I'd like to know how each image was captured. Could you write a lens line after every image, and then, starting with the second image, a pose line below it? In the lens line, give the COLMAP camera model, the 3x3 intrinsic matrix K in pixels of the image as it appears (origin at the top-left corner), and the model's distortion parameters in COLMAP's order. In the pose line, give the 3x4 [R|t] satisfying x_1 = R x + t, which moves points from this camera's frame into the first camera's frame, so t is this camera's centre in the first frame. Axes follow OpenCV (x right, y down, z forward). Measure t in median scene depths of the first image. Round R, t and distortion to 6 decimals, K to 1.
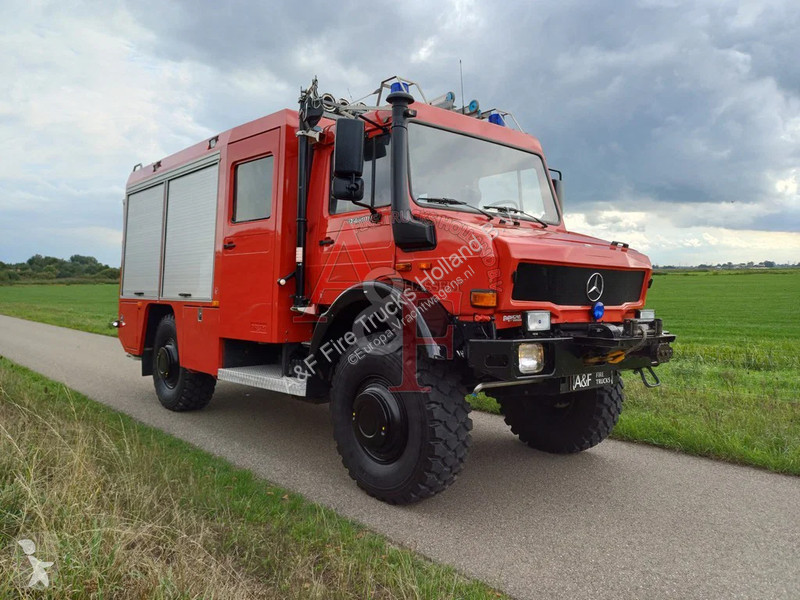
lens RADIAL K [[593.8, 0, 404.6], [0, 593.8, 275.8], [0, 0, 1]] dist [0.097155, -0.112307]
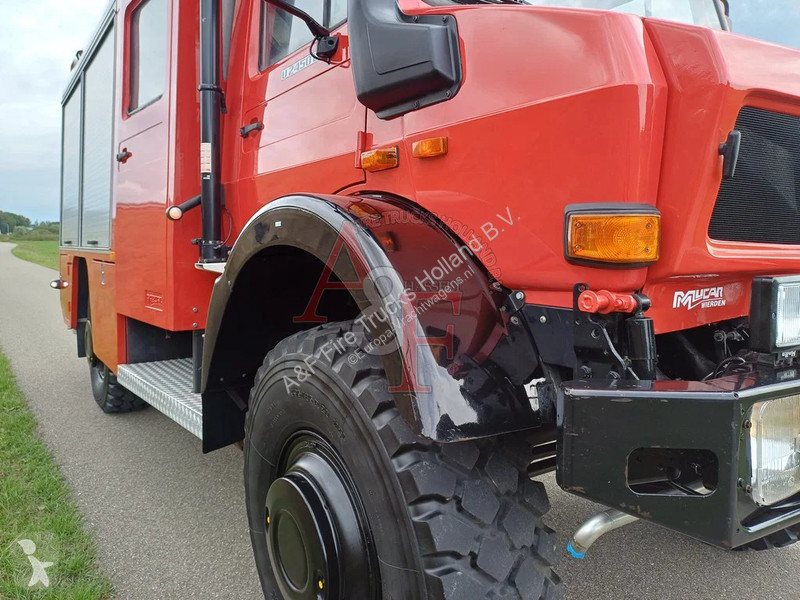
lens RADIAL K [[593.8, 0, 404.6], [0, 593.8, 275.8], [0, 0, 1]] dist [0.097155, -0.112307]
pose [[0.993699, 0.000098, -0.112083, 0.061694], [0.008645, 0.996954, 0.077511, 0.033184], [0.111749, -0.077992, 0.990671, 0.663375]]
